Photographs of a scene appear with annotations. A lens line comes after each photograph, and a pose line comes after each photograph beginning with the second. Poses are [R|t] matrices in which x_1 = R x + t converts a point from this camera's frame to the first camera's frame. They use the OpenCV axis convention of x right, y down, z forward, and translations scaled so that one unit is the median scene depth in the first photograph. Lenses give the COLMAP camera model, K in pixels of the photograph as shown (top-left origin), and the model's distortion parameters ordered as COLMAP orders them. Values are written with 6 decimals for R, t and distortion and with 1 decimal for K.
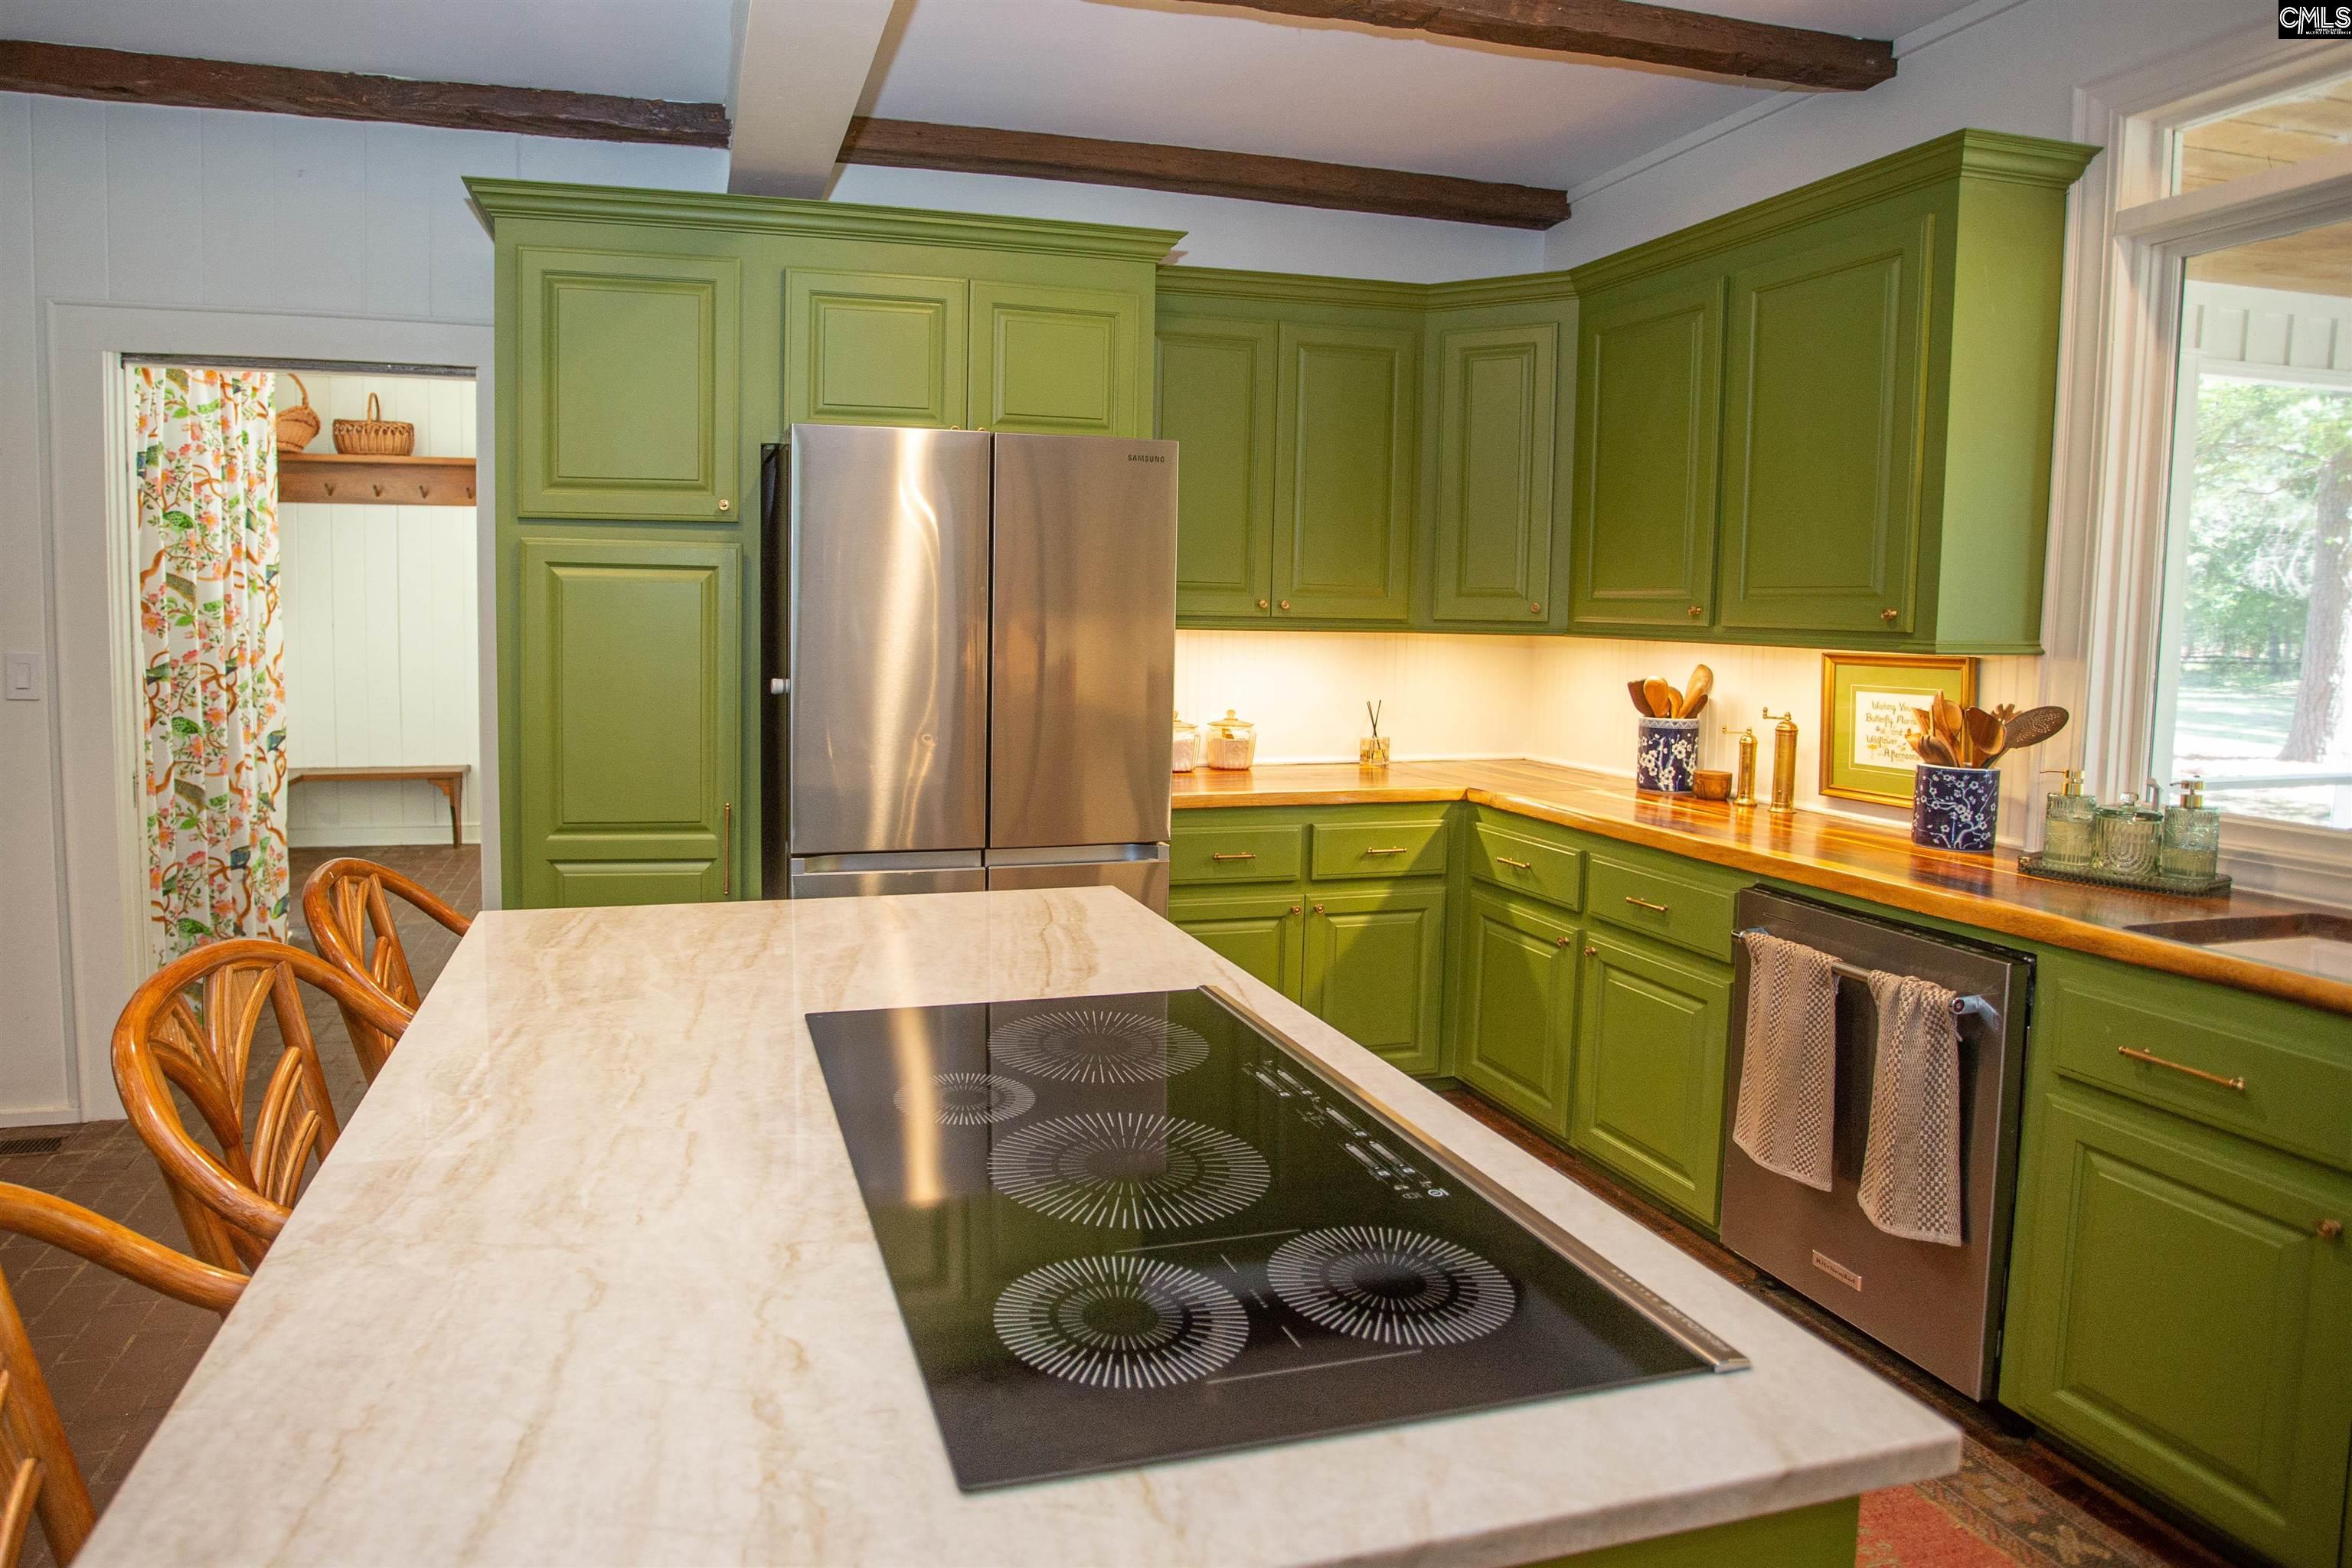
lens RADIAL K [[1429.1, 0, 1133.2], [0, 1429.1, 734.5], [0, 0, 1]] dist [-0.057815, 0.000342]
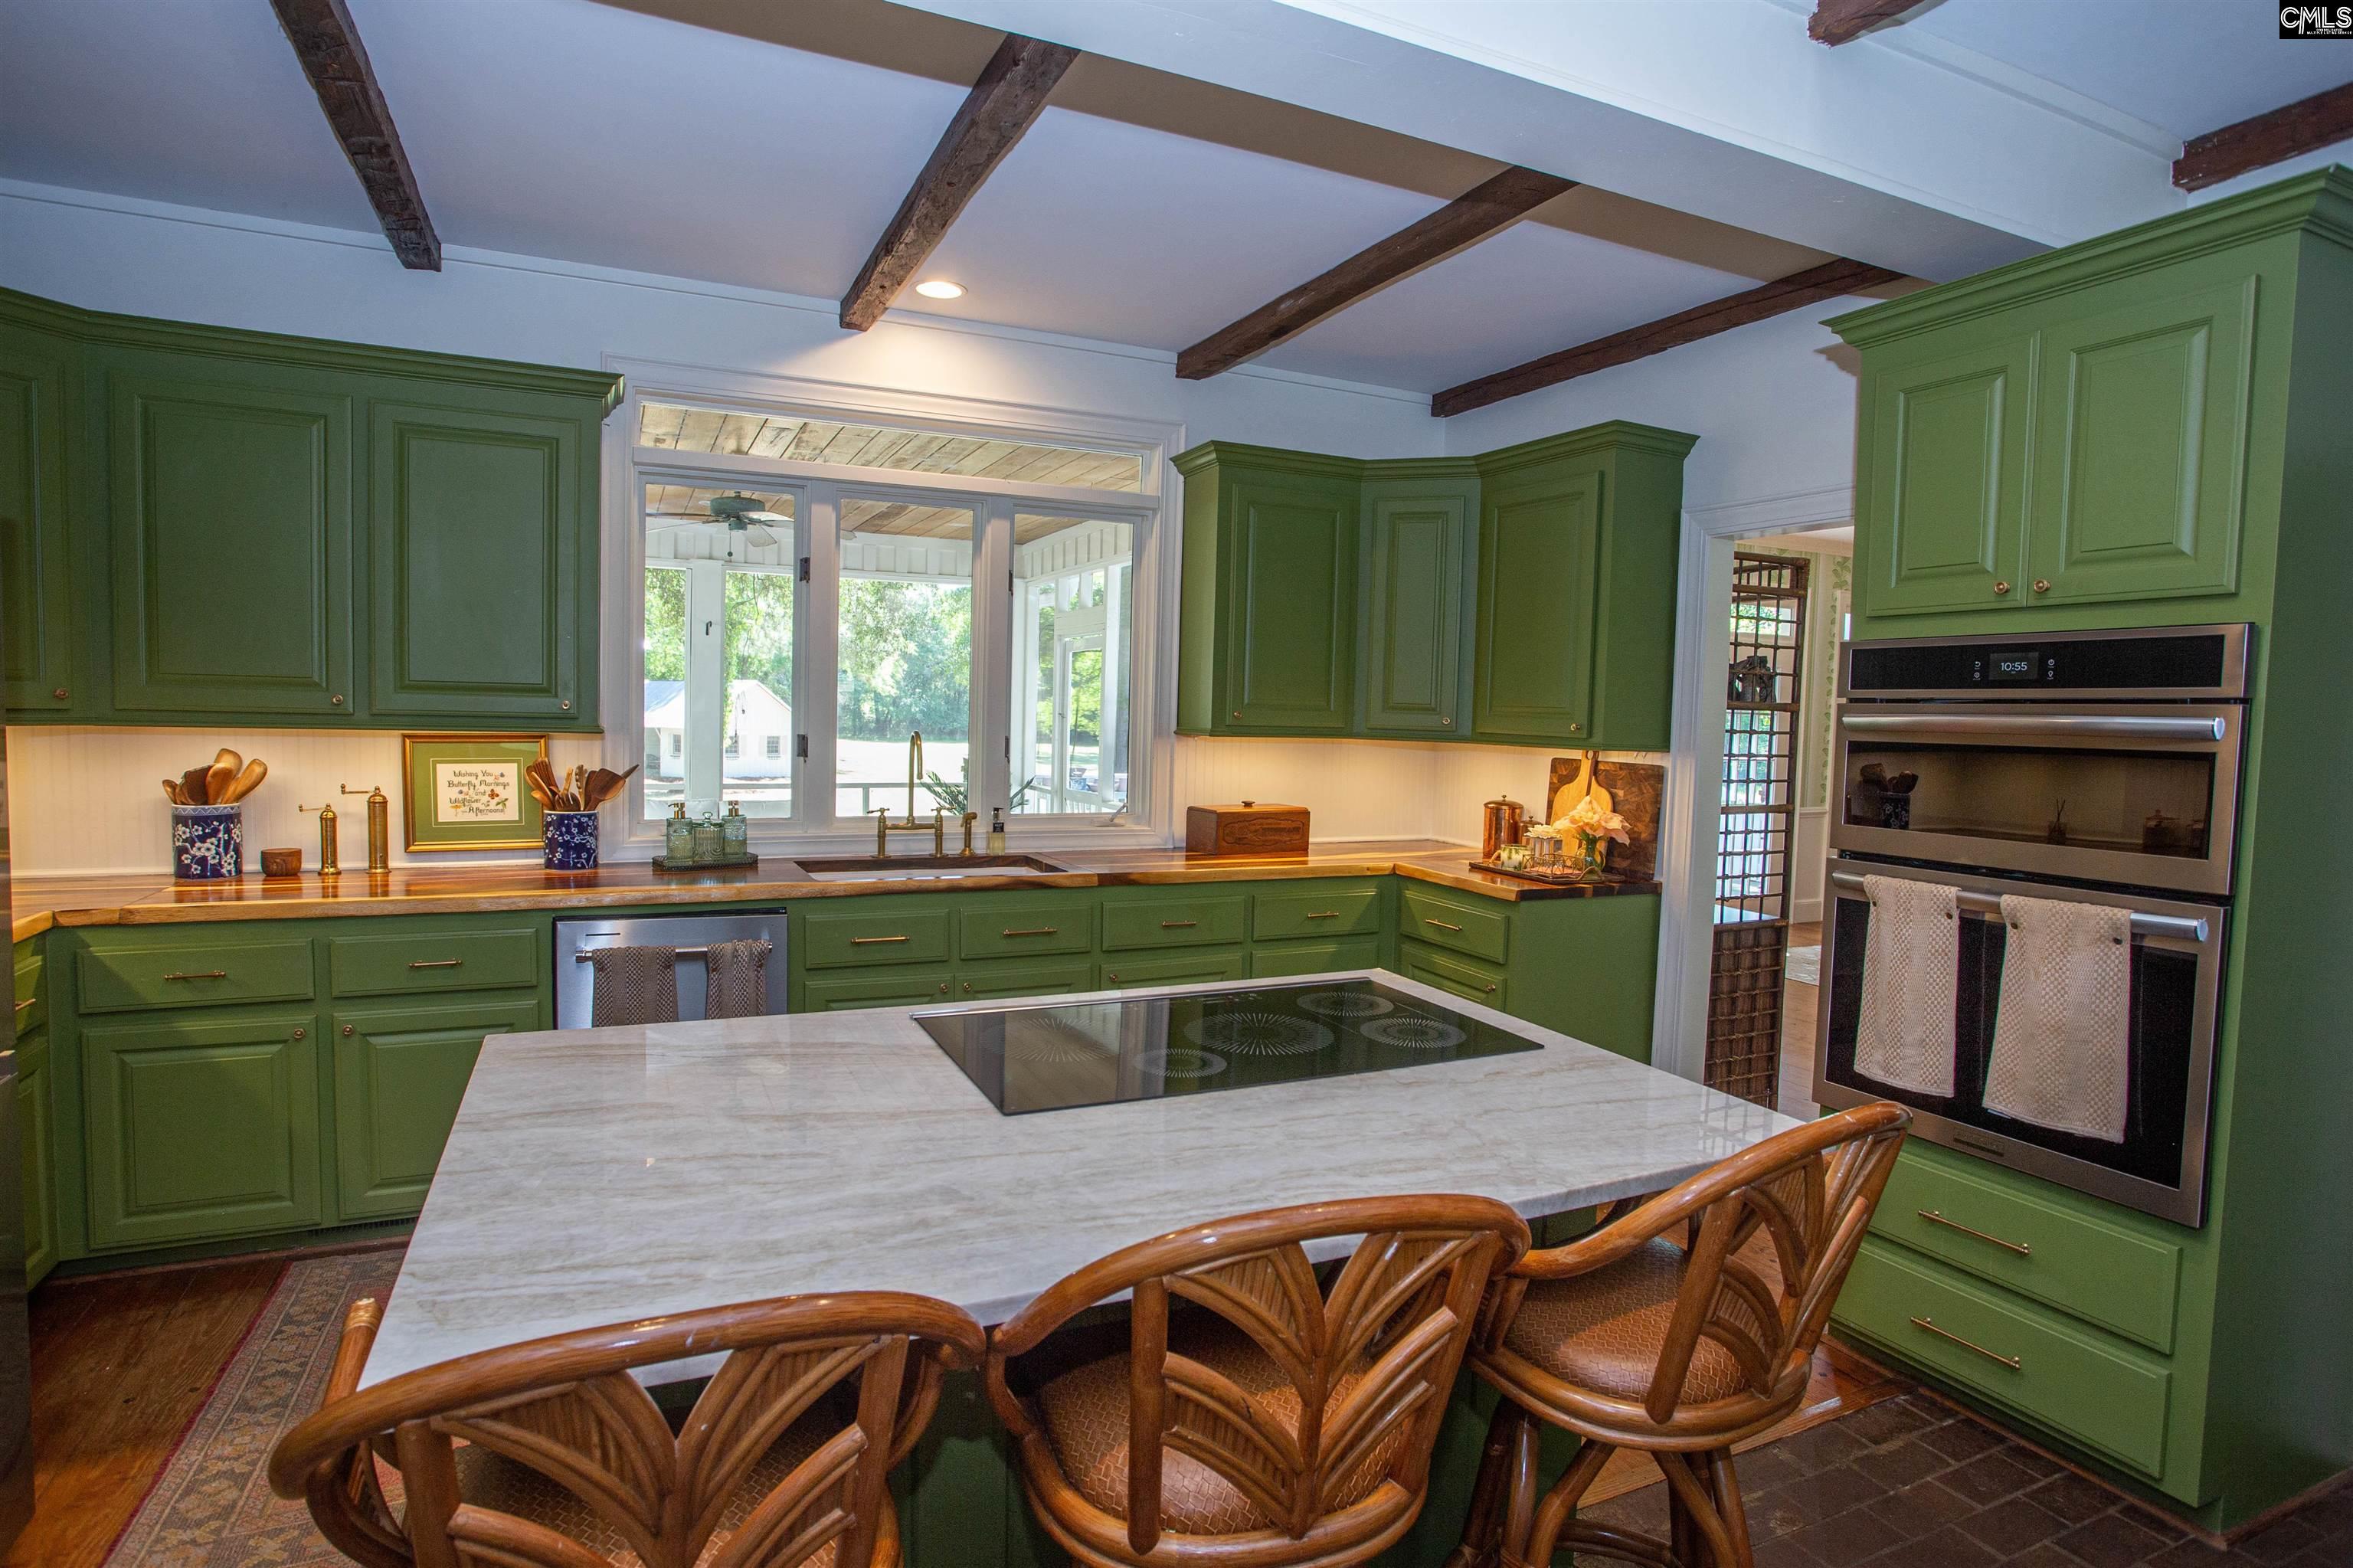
lens RADIAL K [[1211.3, 0, 1142.9], [0, 1211.3, 786.5], [0, 0, 1]] dist [-0.102285, 0.049061]
pose [[-0.155852, -0.078404, 0.984664, -0.622391], [0.059793, 0.994268, 0.088633, -0.067812], [-0.985969, 0.072689, -0.150270, 0.564871]]
